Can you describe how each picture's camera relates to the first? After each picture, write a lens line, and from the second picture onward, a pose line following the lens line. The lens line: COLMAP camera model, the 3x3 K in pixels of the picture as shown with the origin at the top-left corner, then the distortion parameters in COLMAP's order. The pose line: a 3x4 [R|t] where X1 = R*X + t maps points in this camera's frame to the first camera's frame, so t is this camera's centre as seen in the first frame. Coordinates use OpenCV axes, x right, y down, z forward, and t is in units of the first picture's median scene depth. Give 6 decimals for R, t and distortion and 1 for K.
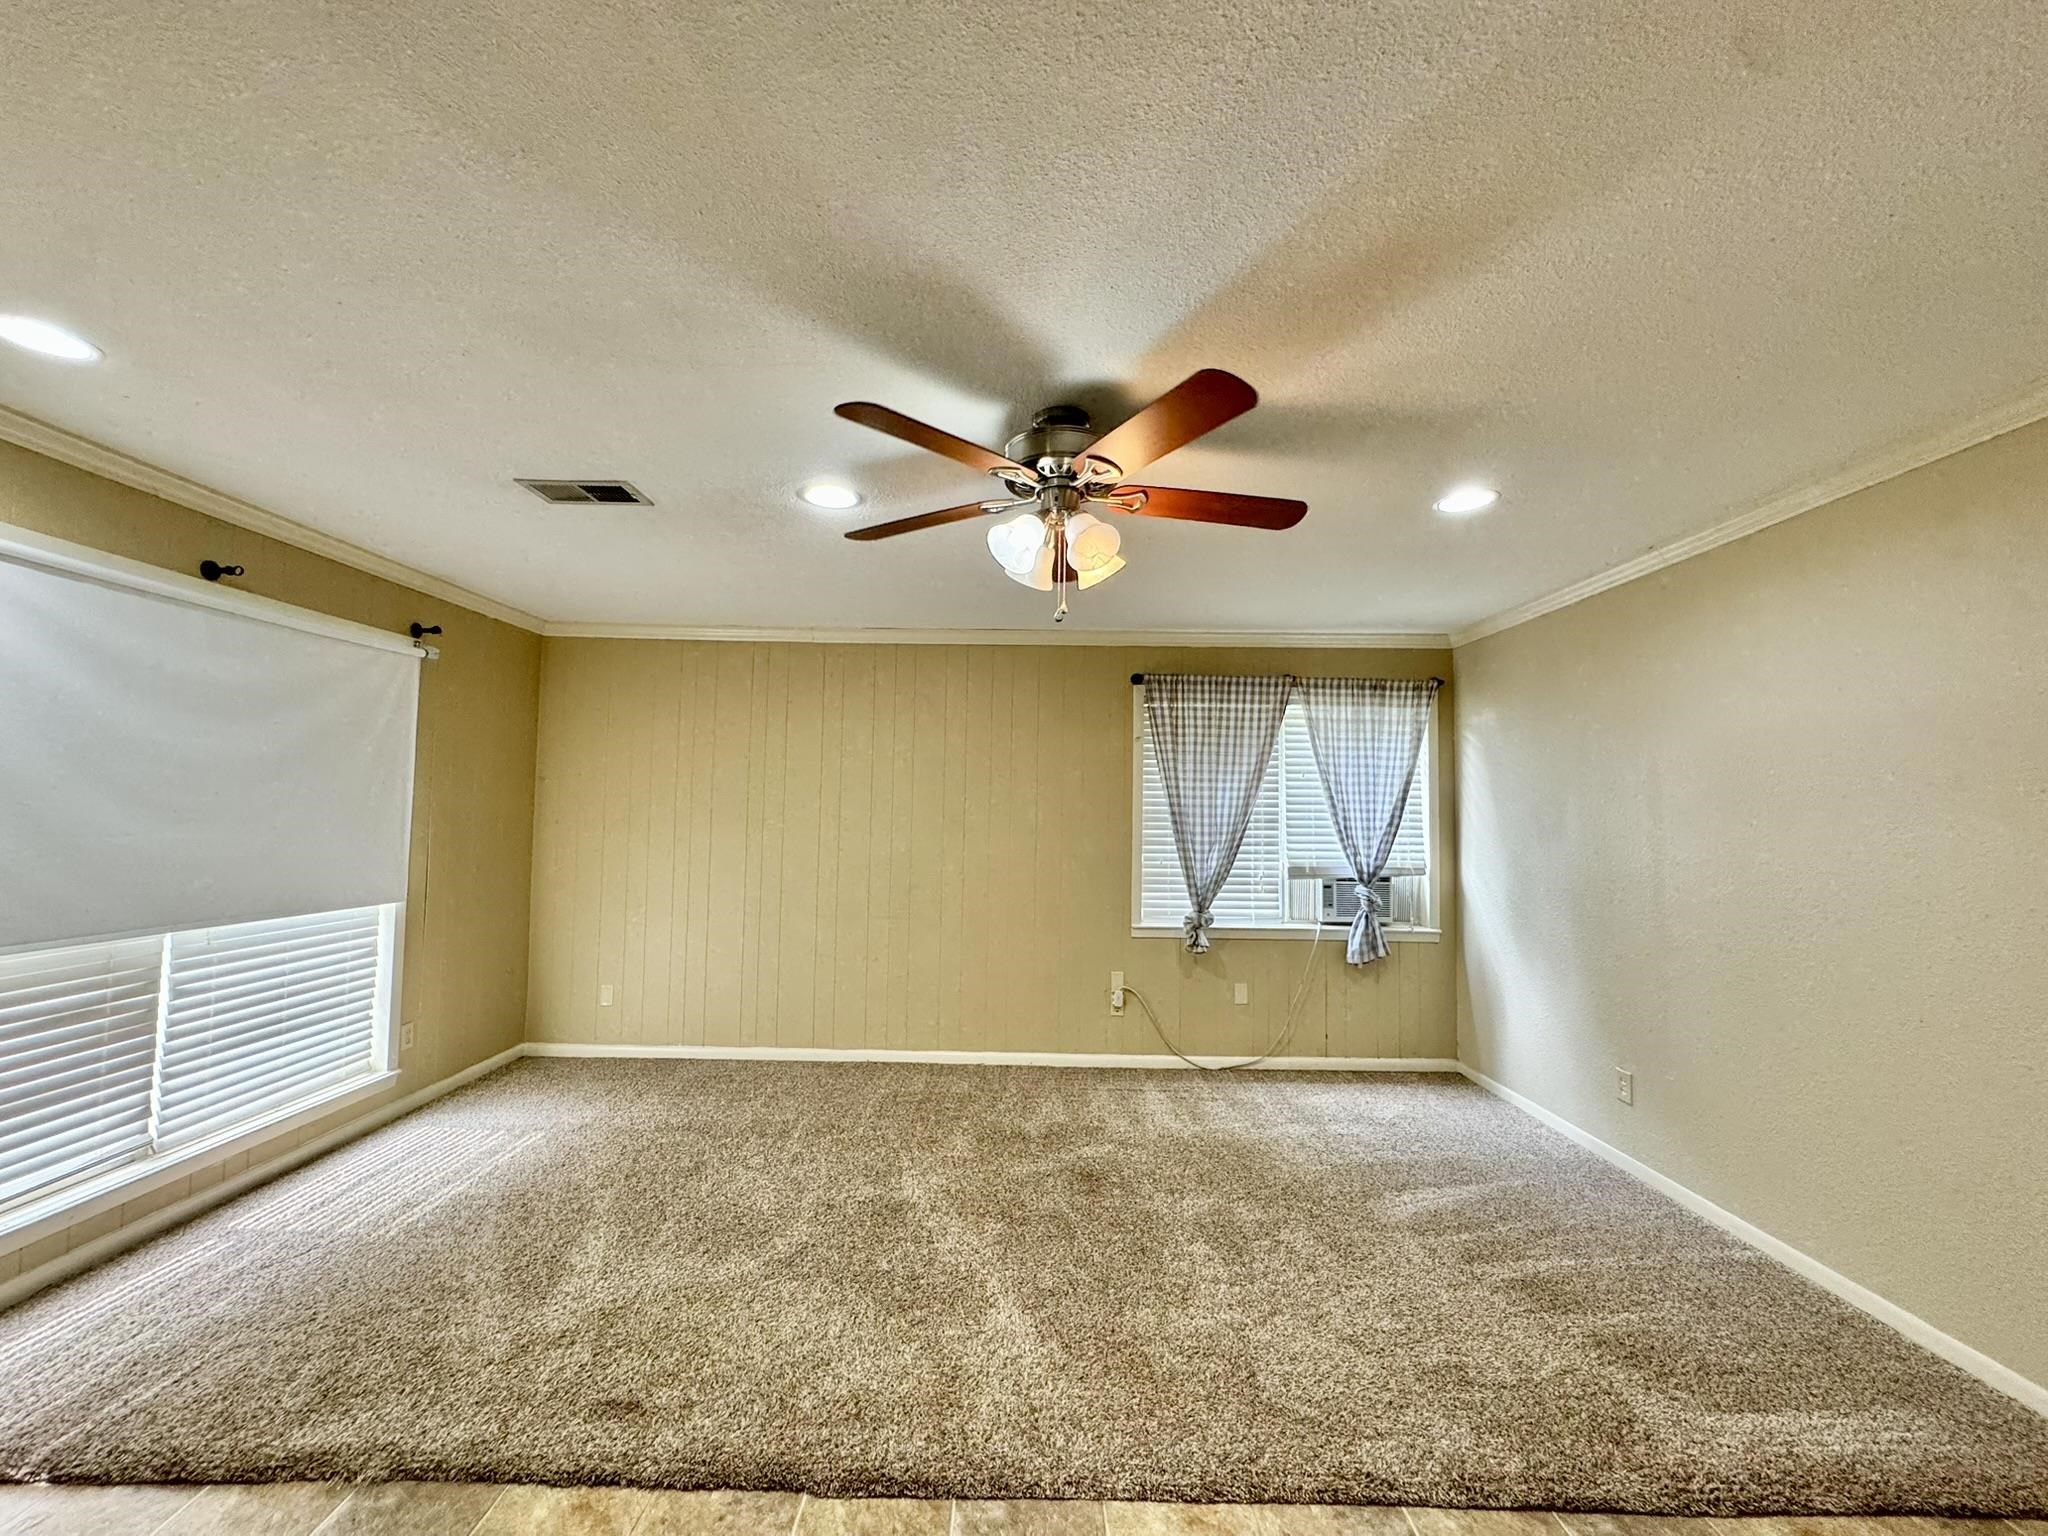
lens RADIAL K [[815.0, 0, 1023.2], [0, 815.0, 766.4], [0, 0, 1]] dist [-0.002531, 0.000643]
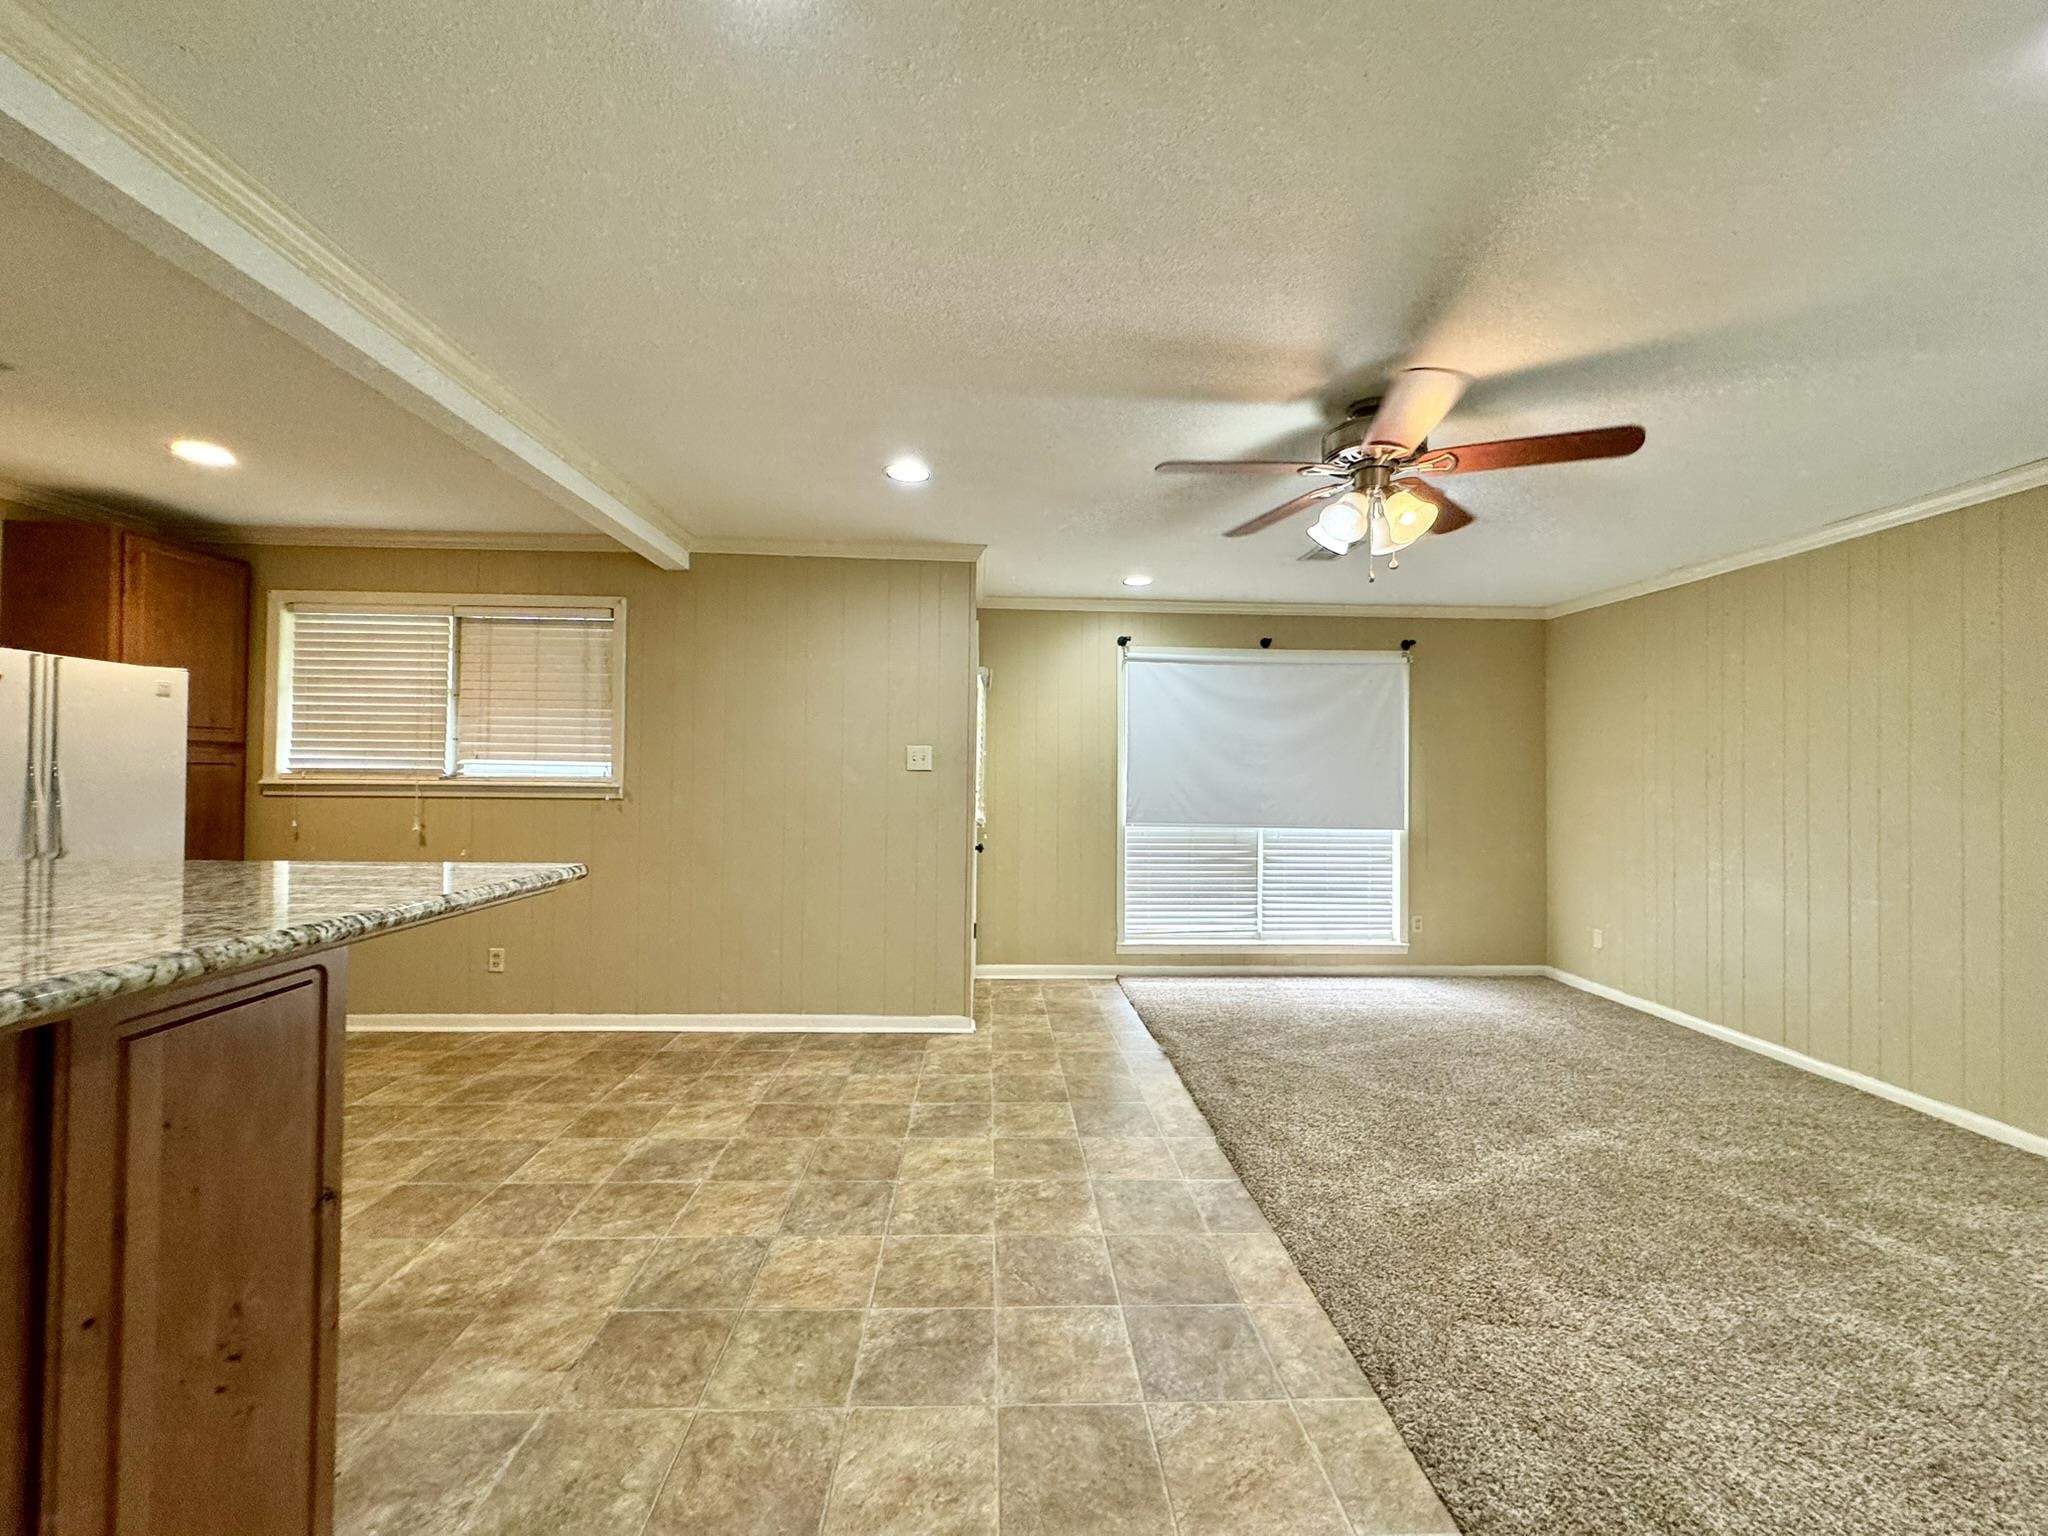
lens RADIAL K [[813.6, 0, 1019.4], [0, 813.6, 765.8], [0, 0, 1]] dist [-0.002299, -0.000174]
pose [[0.042192, -0.026653, -0.998754, 0.600147], [0.046733, 0.998603, -0.024675, 0.047038], [0.998016, -0.045633, 0.043379, 0.216437]]
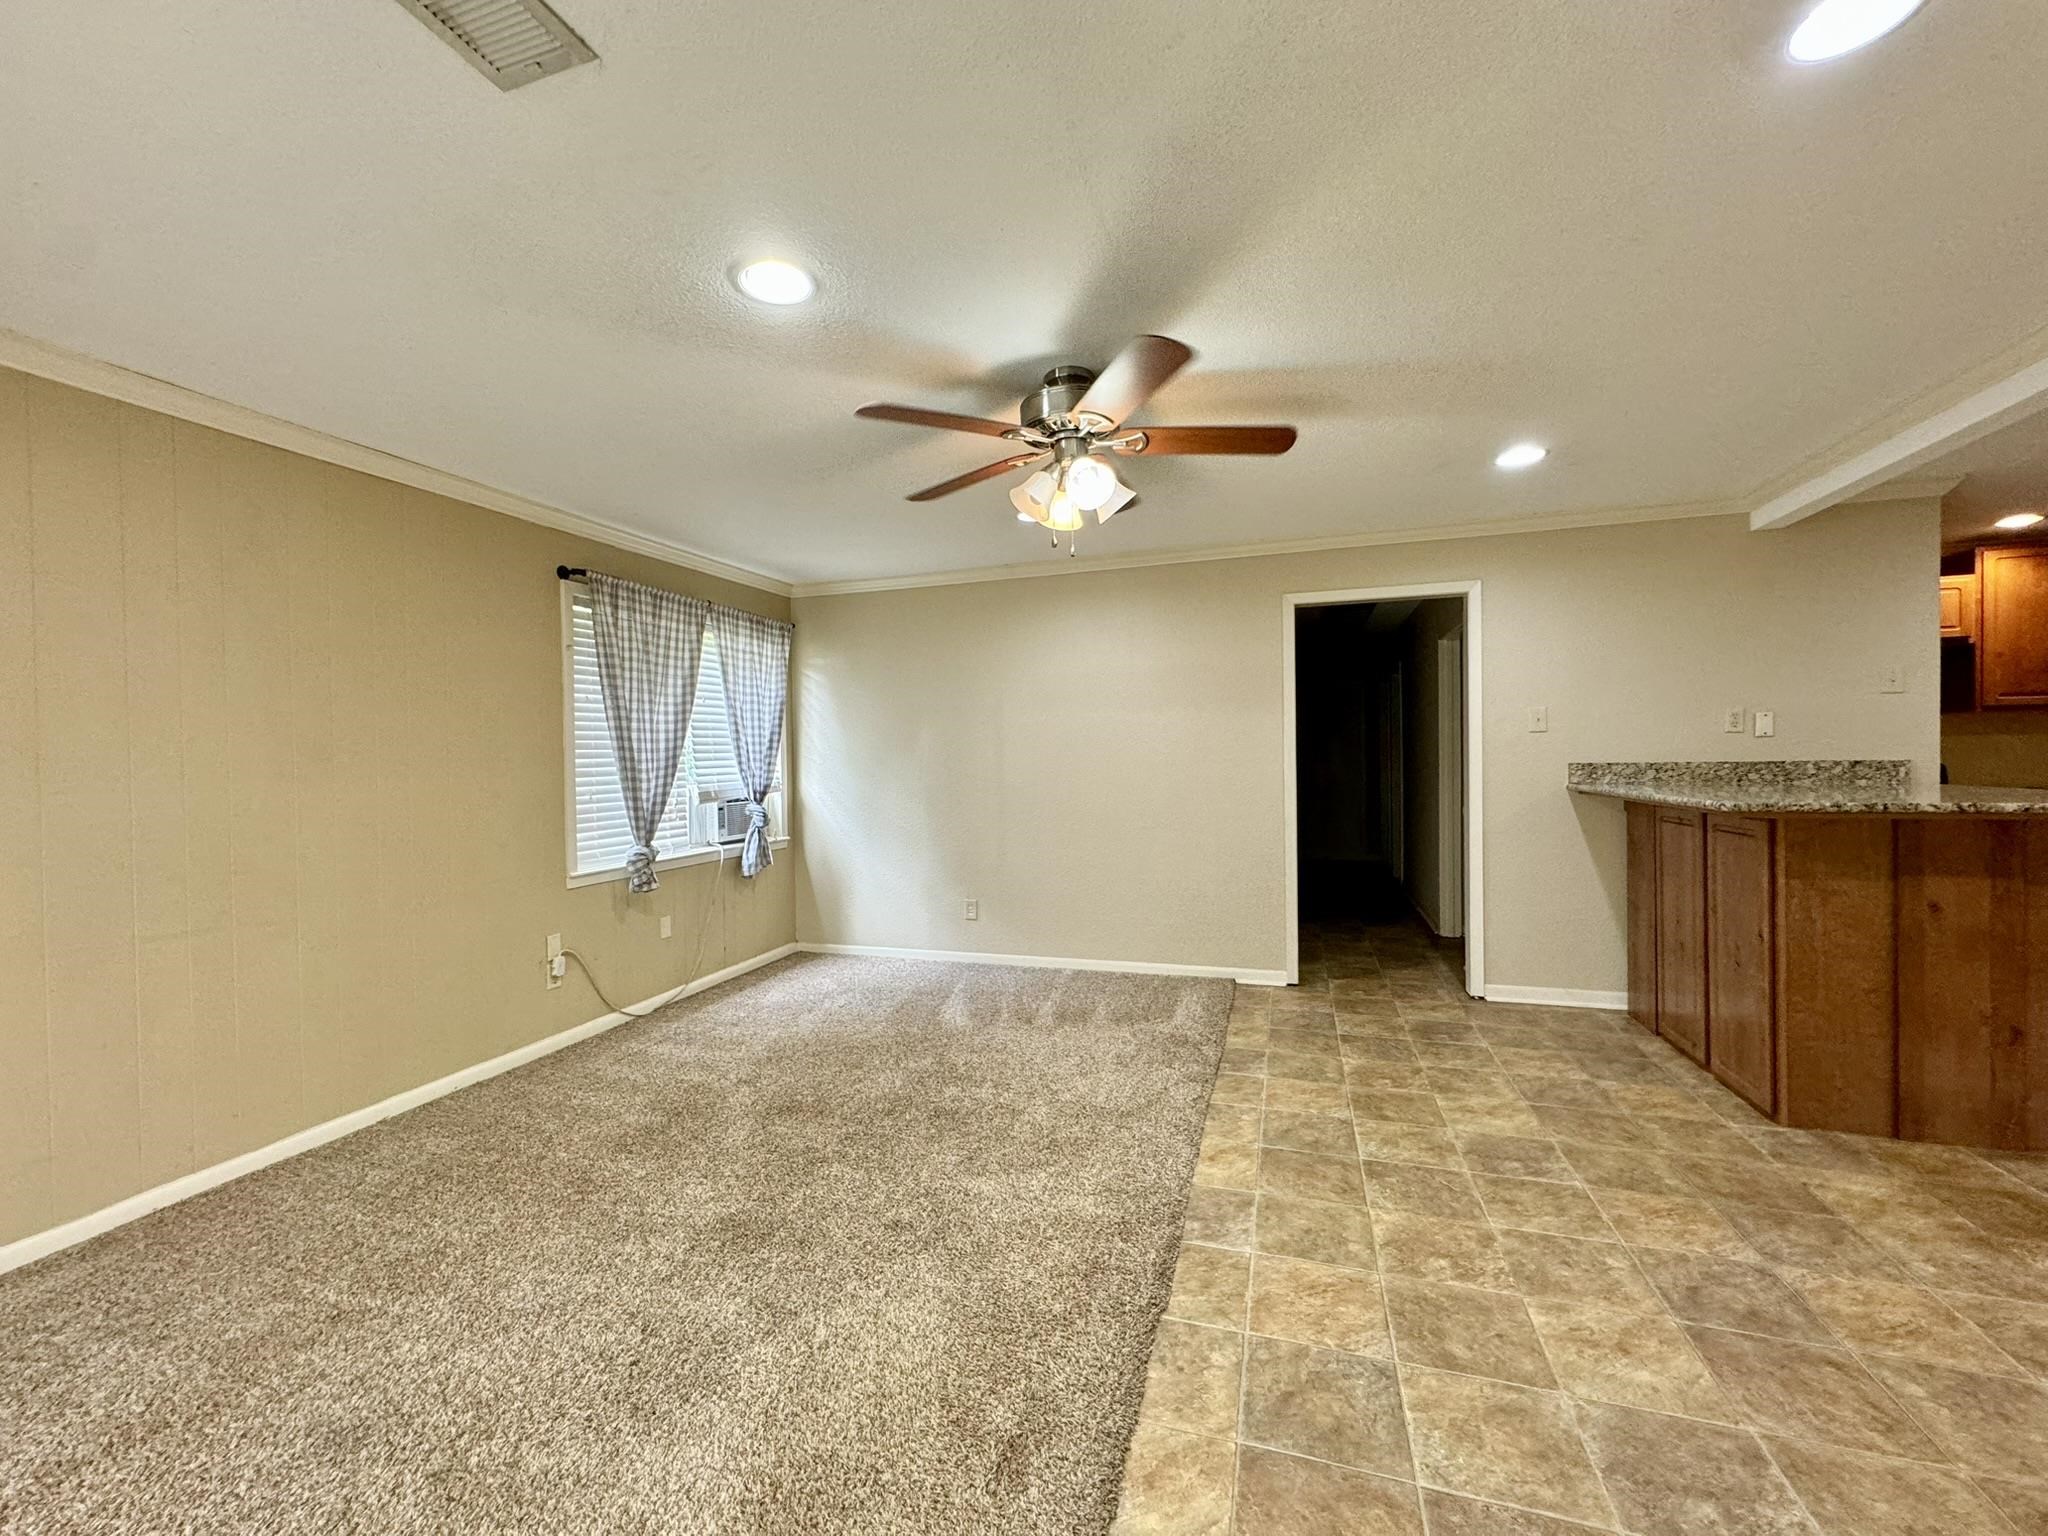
lens RADIAL K [[813.6, 0, 1019.4], [0, 813.6, 765.8], [0, 0, 1]] dist [-0.002299, -0.000174]
pose [[0.309973, -0.032464, 0.950191, -0.552981], [-0.034236, 0.998388, 0.045279, 0.036056], [-0.950129, -0.046566, 0.308362, 0.353083]]
